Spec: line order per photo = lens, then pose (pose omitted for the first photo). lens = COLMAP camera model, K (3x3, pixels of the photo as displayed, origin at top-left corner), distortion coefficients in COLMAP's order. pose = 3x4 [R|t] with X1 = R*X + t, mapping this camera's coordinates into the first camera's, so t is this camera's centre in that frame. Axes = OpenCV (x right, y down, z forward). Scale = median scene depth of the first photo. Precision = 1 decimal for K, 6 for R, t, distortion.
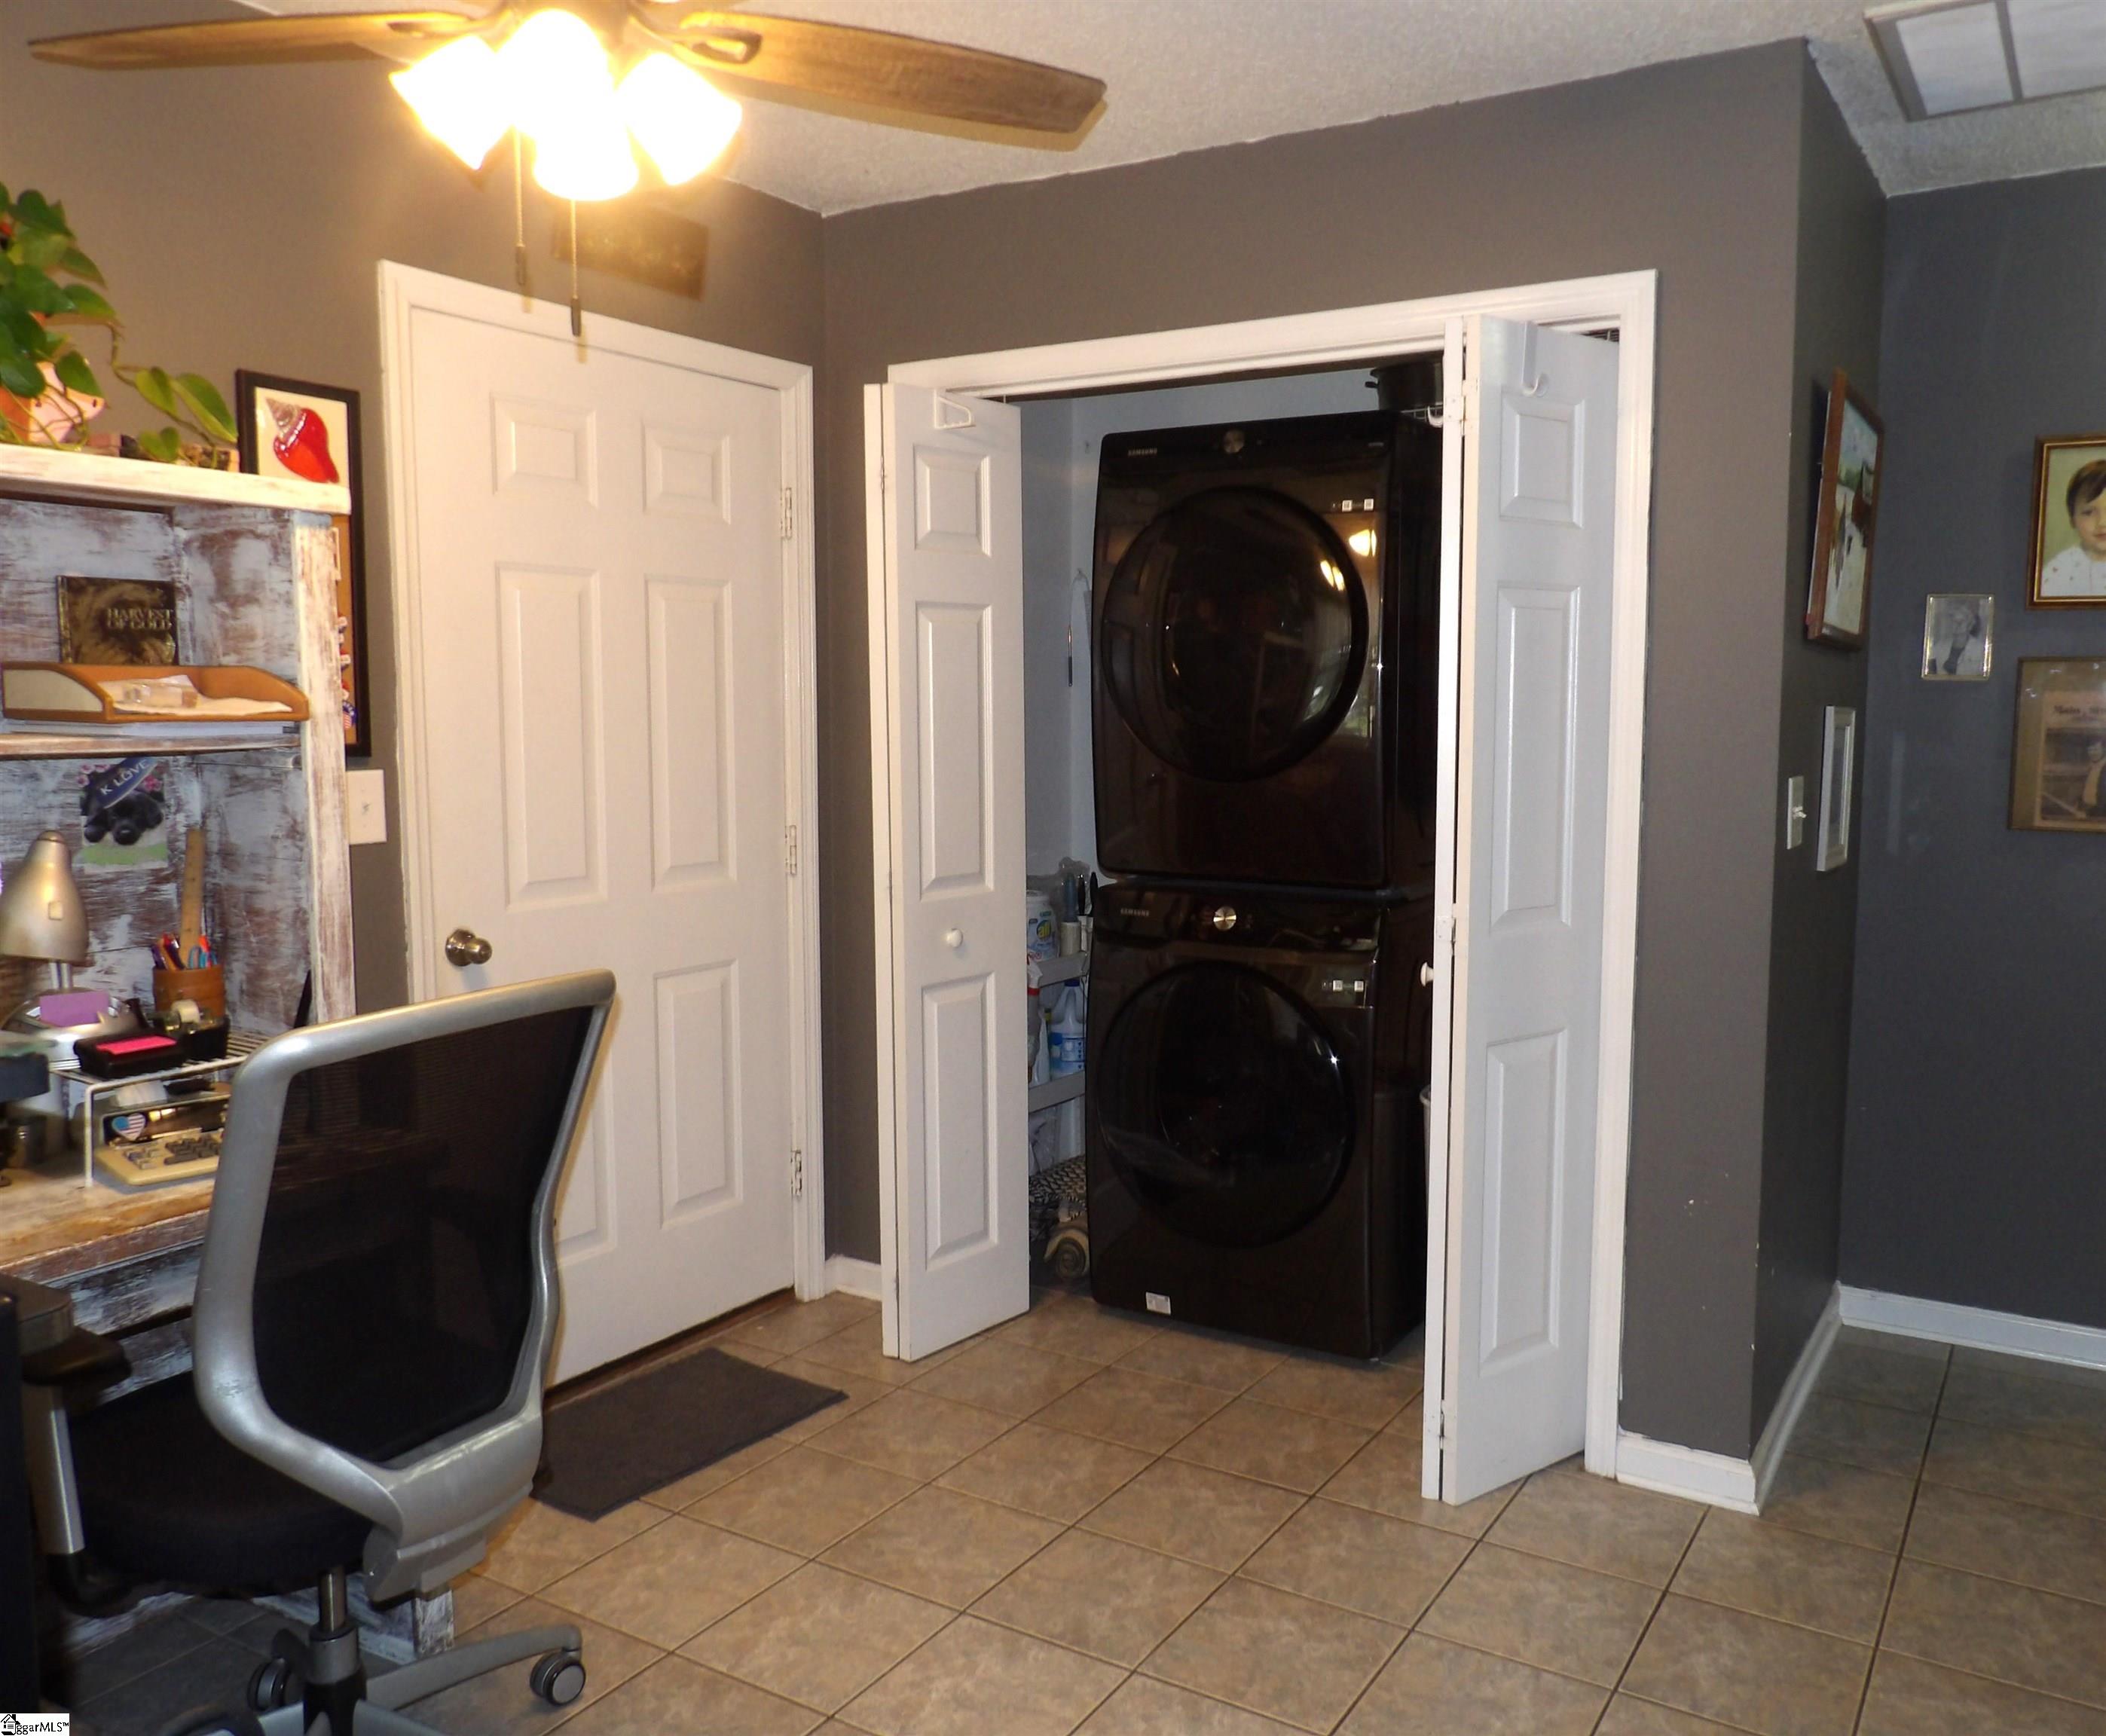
lens RADIAL K [[1653.3, 0, 1054.1], [0, 1653.3, 812.6], [0, 0, 1]] dist [-0.012455, -0.001907]
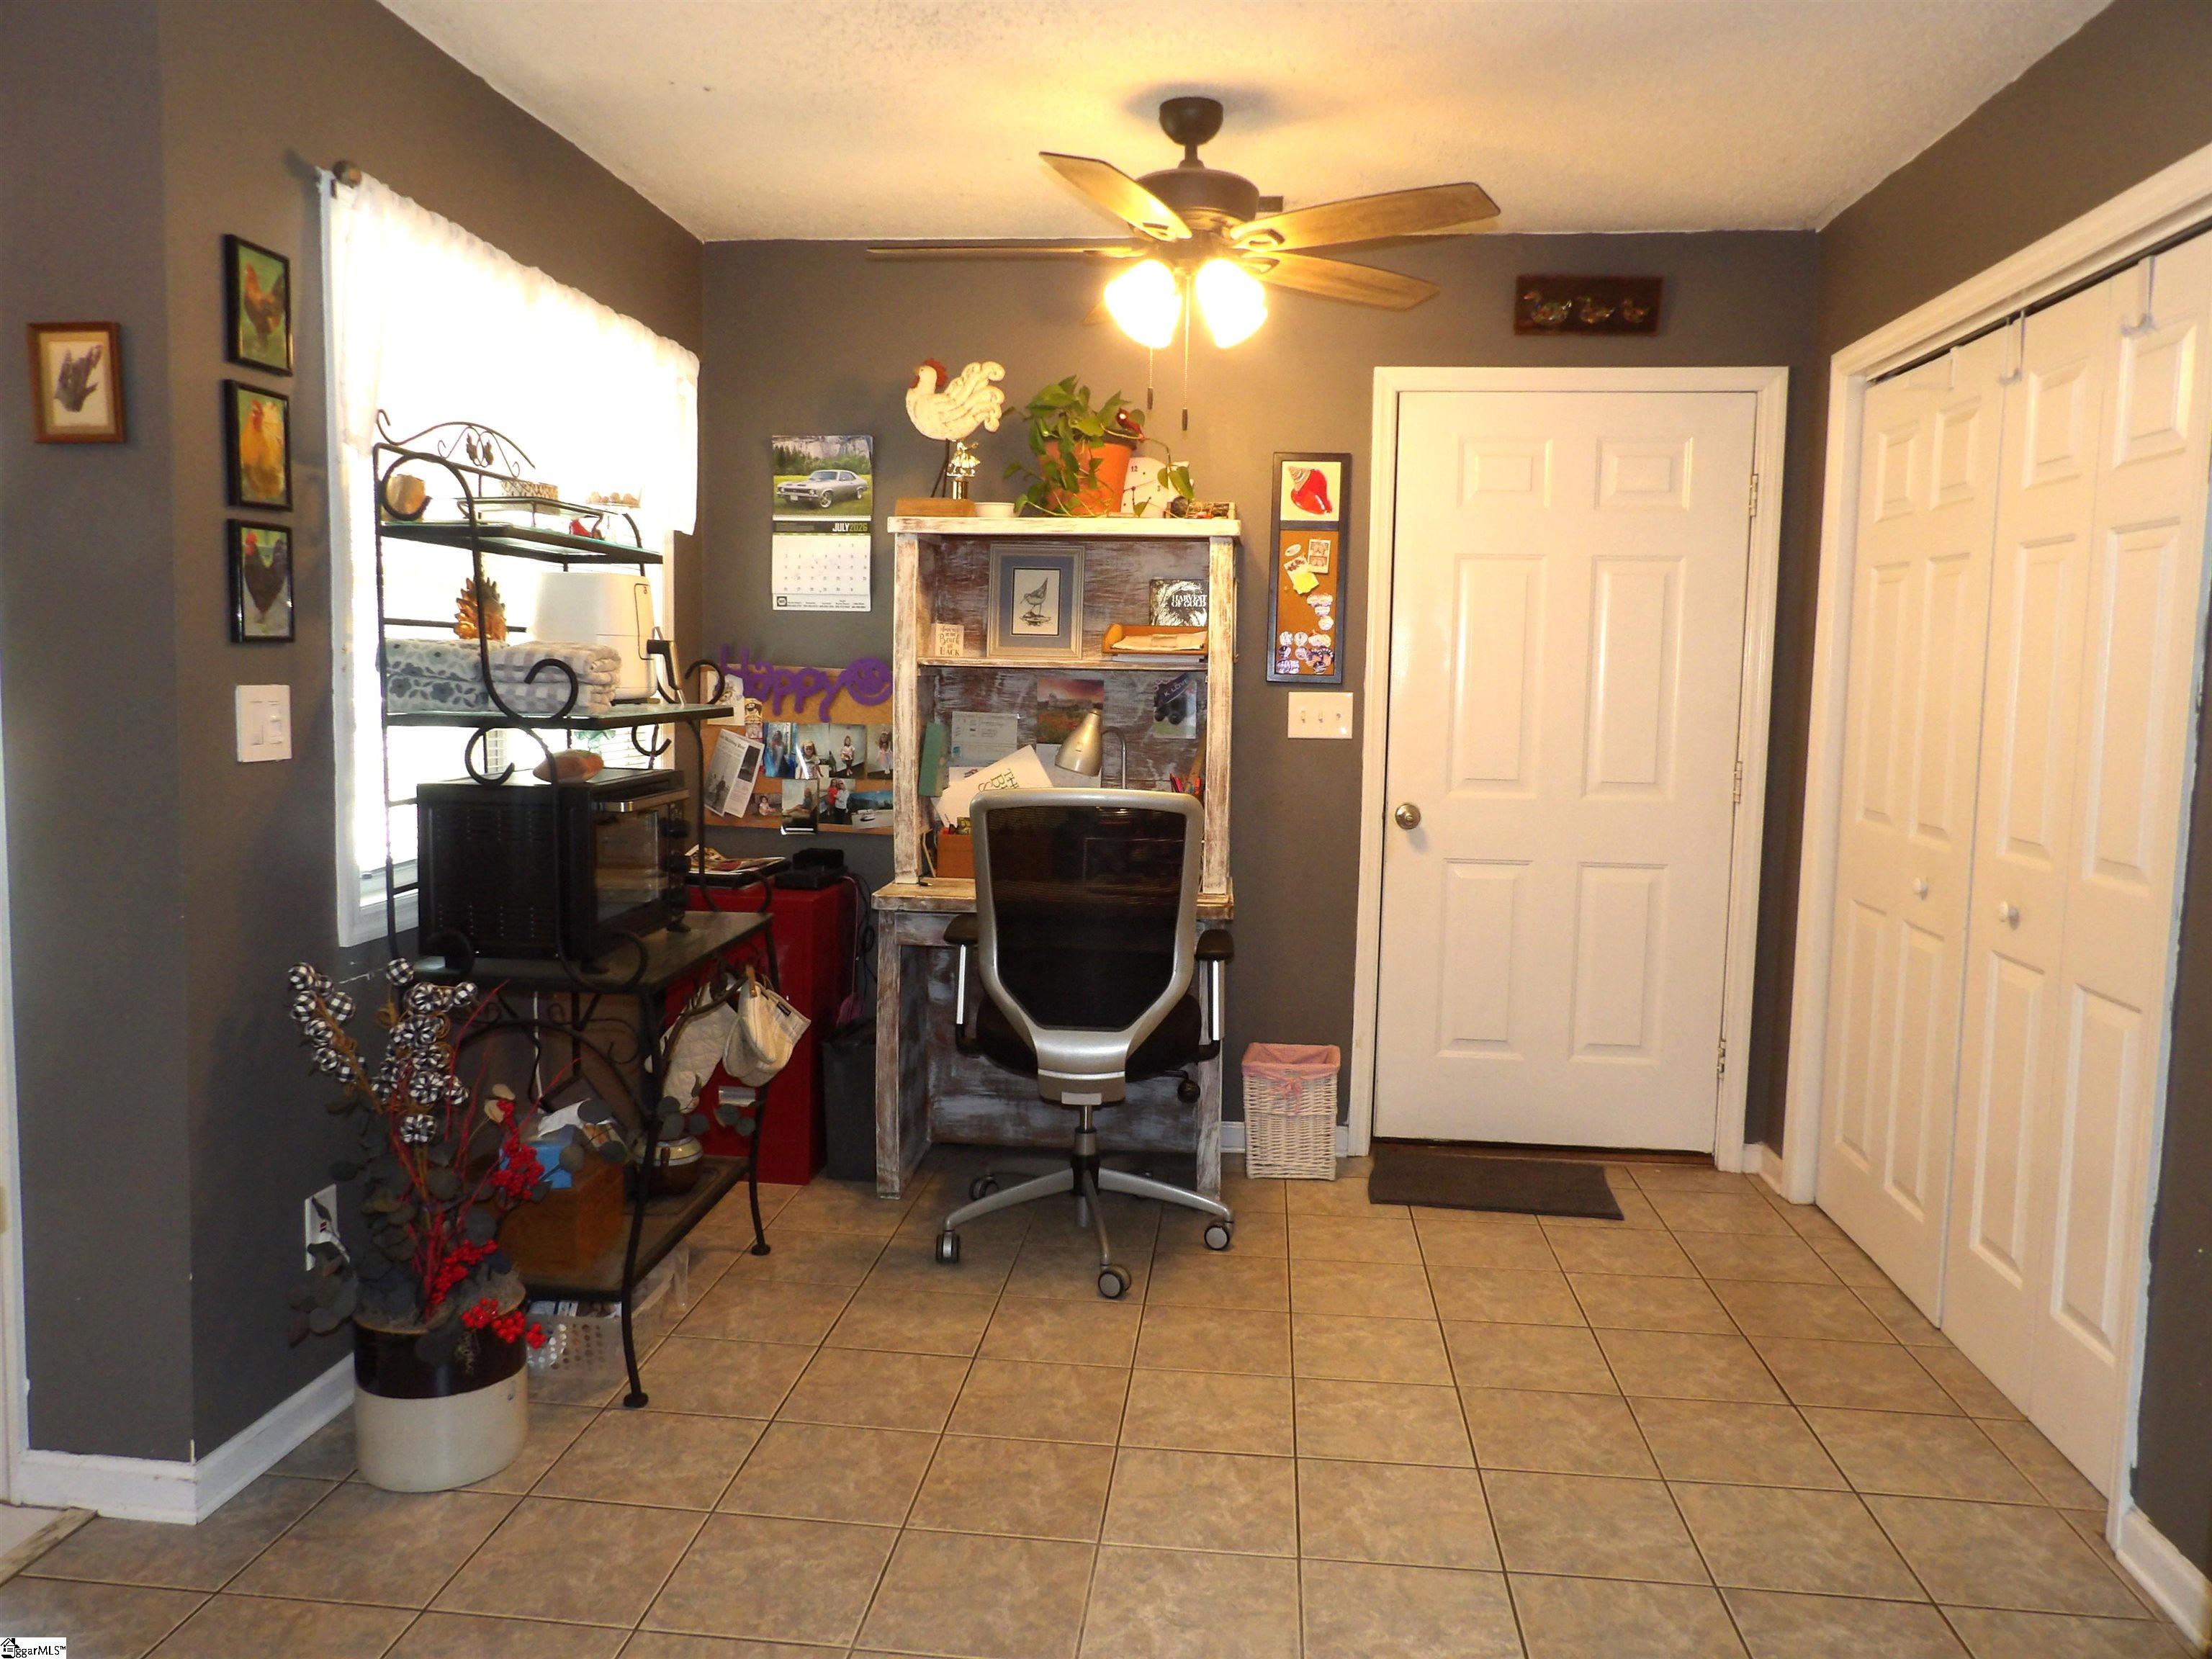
lens RADIAL K [[1550.1, 0, 1108.6], [0, 1550.1, 738.7], [0, 0, 1]] dist [-0.046971, 0.040926]
pose [[0.424816, 0.045775, -0.904122, 0.848769], [-0.077266, 0.996910, 0.014168, 0.014994], [0.901977, 0.063840, 0.427040, 0.173956]]
